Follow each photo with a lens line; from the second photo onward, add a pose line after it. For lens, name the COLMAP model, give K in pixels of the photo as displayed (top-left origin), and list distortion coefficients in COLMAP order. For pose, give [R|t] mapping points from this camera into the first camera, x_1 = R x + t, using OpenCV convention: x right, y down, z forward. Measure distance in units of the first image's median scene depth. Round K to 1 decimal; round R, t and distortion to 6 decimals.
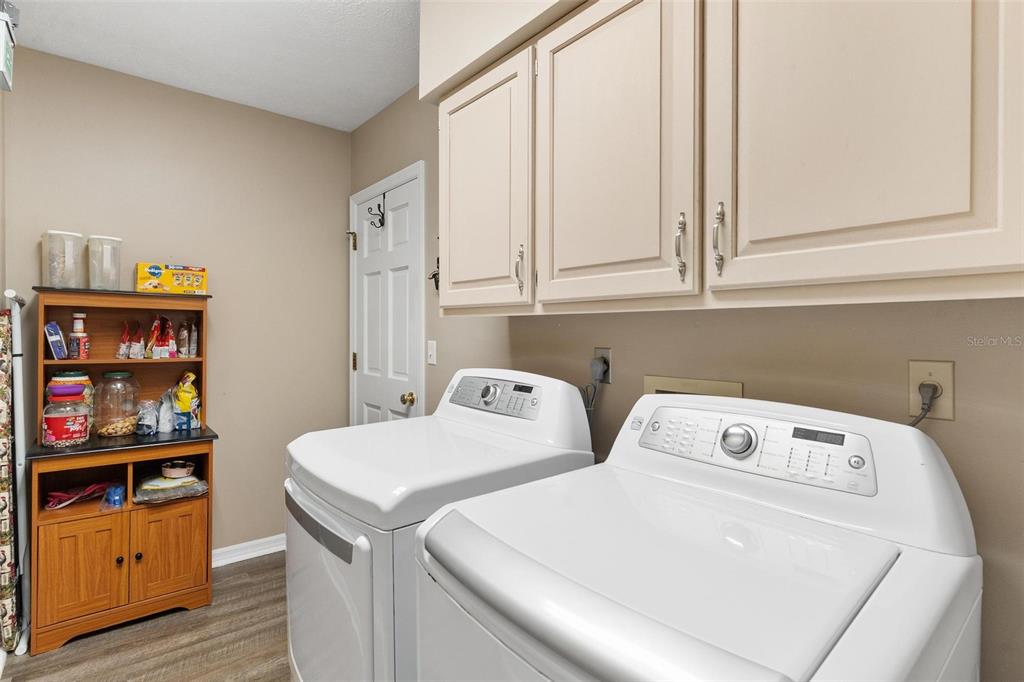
lens RADIAL K [[498.5, 0, 512.2], [0, 498.5, 335.5], [0, 0, 1]] dist [-0.003549, -0.000045]
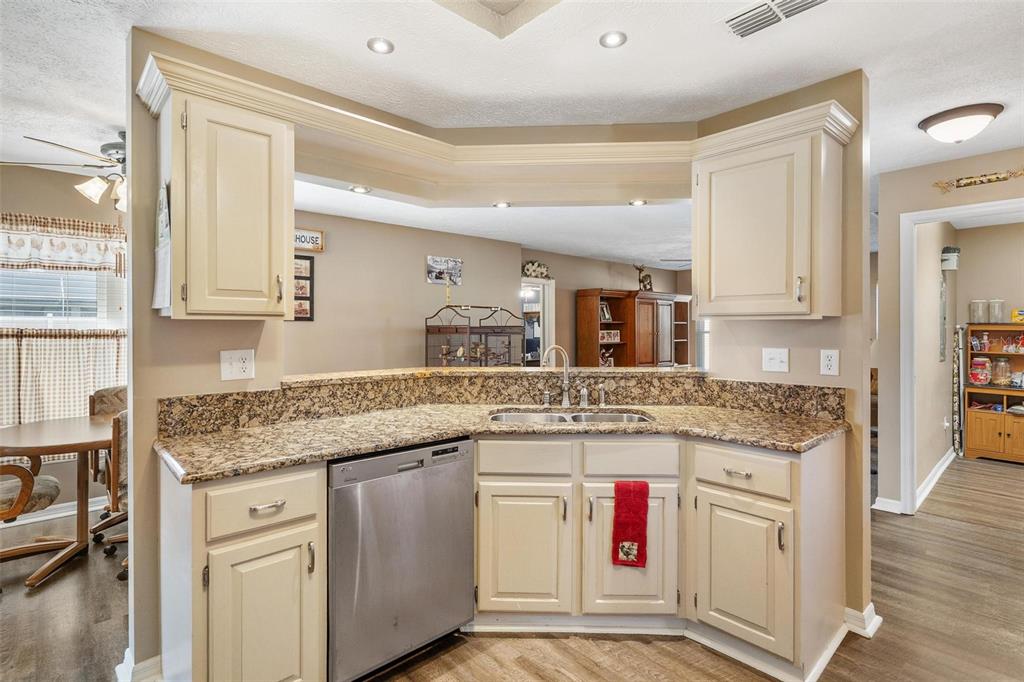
lens RADIAL K [[498.5, 0, 512.2], [0, 498.5, 333.9], [0, 0, 1]] dist [-0.003549, -0.000045]
pose [[0.052631, 0.002091, -0.998612, 1.486697], [-0.004139, 0.999990, 0.001876, -0.034495], [0.998605, 0.004035, 0.052639, -1.490931]]
